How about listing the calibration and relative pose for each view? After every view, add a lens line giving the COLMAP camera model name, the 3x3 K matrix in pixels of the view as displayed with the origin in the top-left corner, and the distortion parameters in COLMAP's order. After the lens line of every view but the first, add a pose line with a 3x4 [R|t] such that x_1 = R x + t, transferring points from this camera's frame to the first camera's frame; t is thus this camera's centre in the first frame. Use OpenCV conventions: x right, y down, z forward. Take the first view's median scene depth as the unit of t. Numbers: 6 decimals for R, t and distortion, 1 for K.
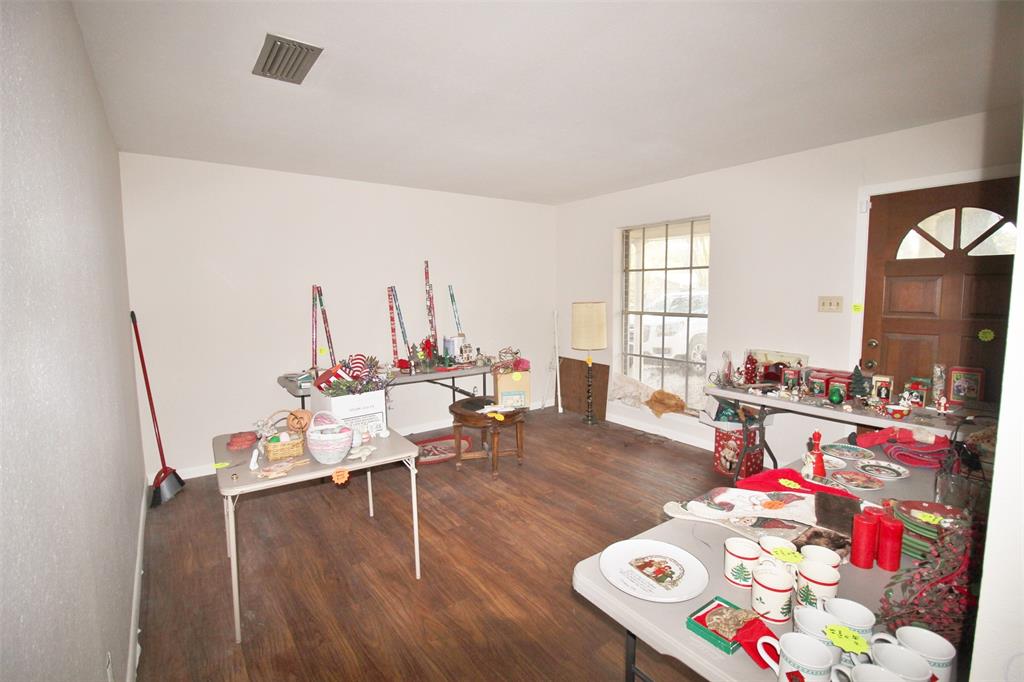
lens RADIAL K [[475.8, 0, 514.5], [0, 475.8, 340.7], [0, 0, 1]] dist [0.000776, -0.000256]
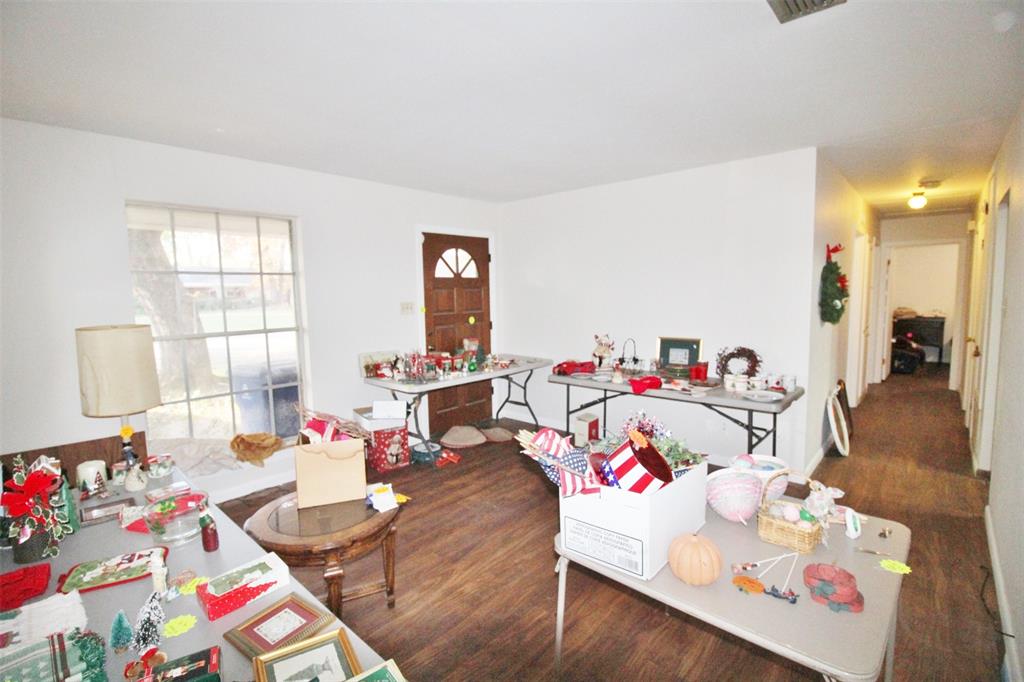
lens RADIAL K [[475.8, 0, 511.9], [0, 475.8, 336.6], [0, 0, 1]] dist [0.000776, -0.000256]
pose [[-0.200963, -0.080620, 0.976276, -0.669974], [0.126731, 0.986093, 0.107517, -0.100673], [-0.971367, 0.145331, -0.187951, 0.950899]]
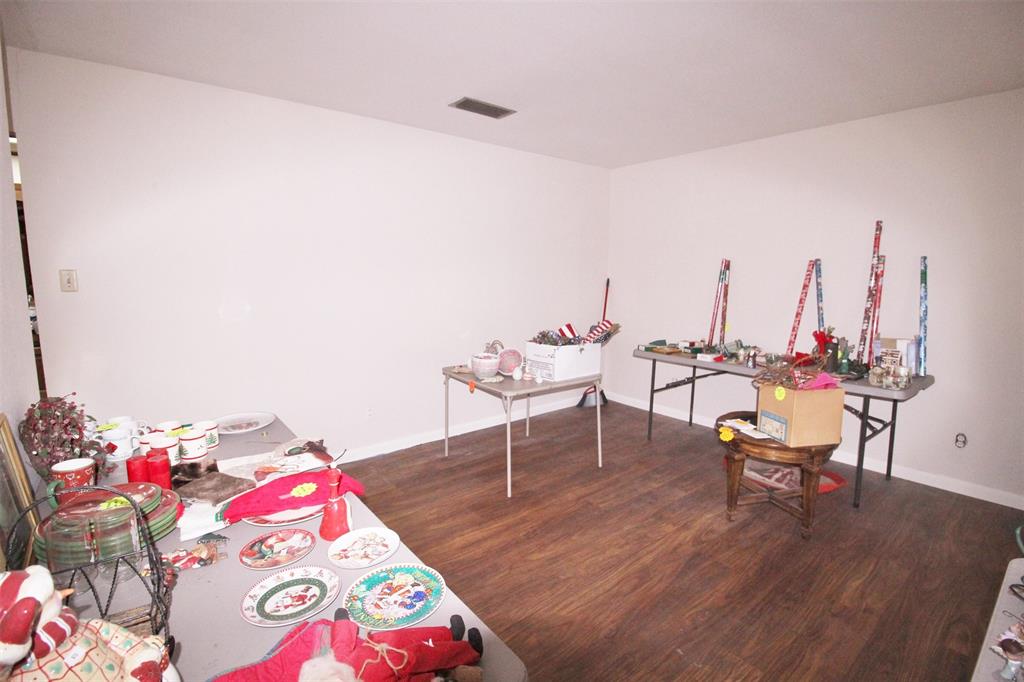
lens RADIAL K [[475.8, 0, 514.0], [0, 475.8, 340.1], [0, 0, 1]] dist [0.000776, -0.000256]
pose [[0.041682, 0.142297, -0.988946, 0.657071], [-0.113347, 0.984090, 0.136821, -0.045808], [0.992681, 0.106391, 0.057147, 0.622082]]
